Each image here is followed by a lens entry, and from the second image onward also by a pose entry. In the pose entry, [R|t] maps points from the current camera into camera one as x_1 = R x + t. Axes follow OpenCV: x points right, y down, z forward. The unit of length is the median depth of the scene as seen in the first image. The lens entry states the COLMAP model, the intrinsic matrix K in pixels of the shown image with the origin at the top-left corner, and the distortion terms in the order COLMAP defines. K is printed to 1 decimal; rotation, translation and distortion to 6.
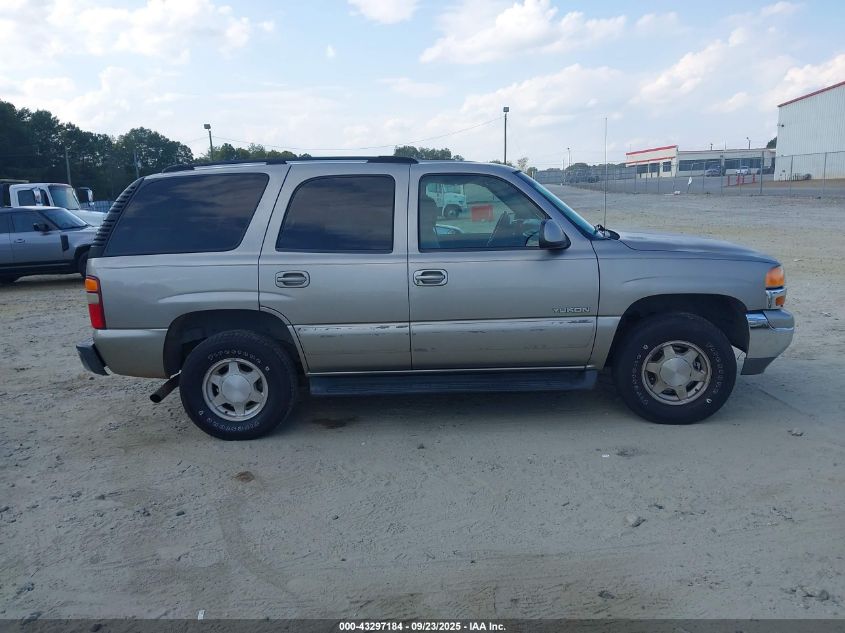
lens RADIAL K [[677.1, 0, 409.5], [0, 677.1, 291.2], [0, 0, 1]] dist [-0.006902, -0.000598]
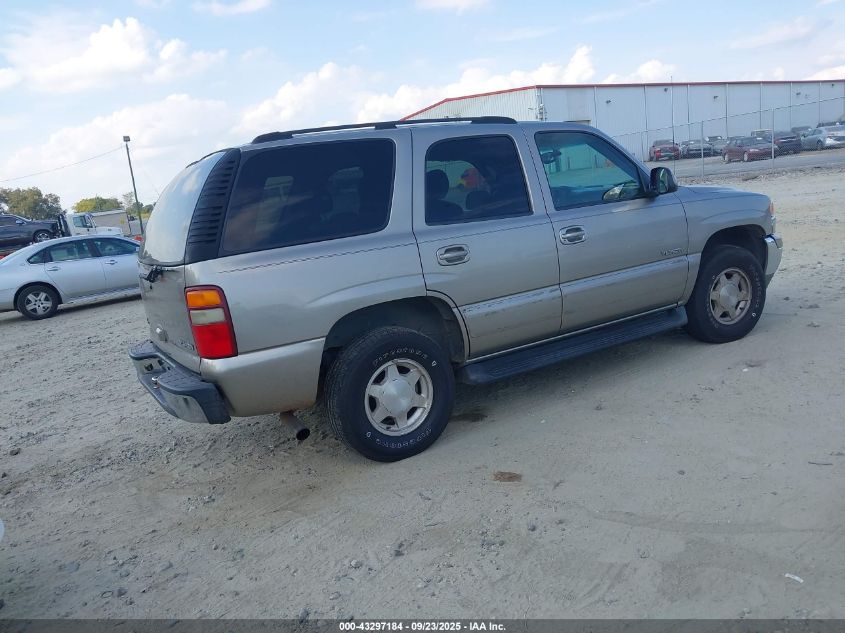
lens RADIAL K [[652.6, 0, 422.5], [0, 652.6, 316.5], [0, 0, 1]] dist [0.038261, -0.073322]
pose [[0.837704, -0.161150, 0.521808, -0.639466], [0.160391, 0.985934, 0.046995, 0.014412], [-0.522041, 0.044326, 0.851768, 0.296694]]
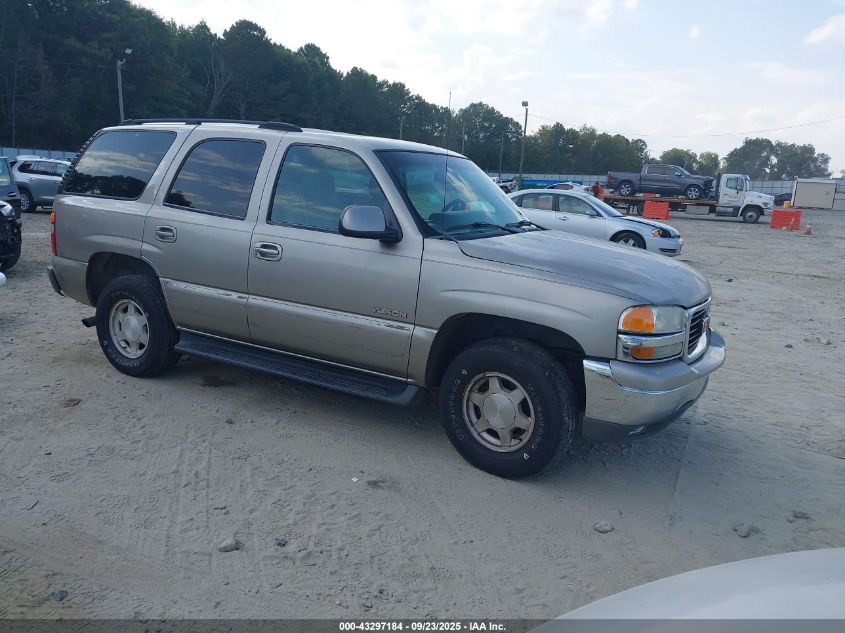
lens RADIAL K [[652.6, 0, 422.5], [0, 652.6, 316.5], [0, 0, 1]] dist [0.038261, -0.073322]
pose [[0.891912, 0.185531, -0.412397, 0.598821], [-0.156112, 0.982222, 0.104256, -0.057869], [0.424408, -0.028607, 0.905019, 0.246087]]
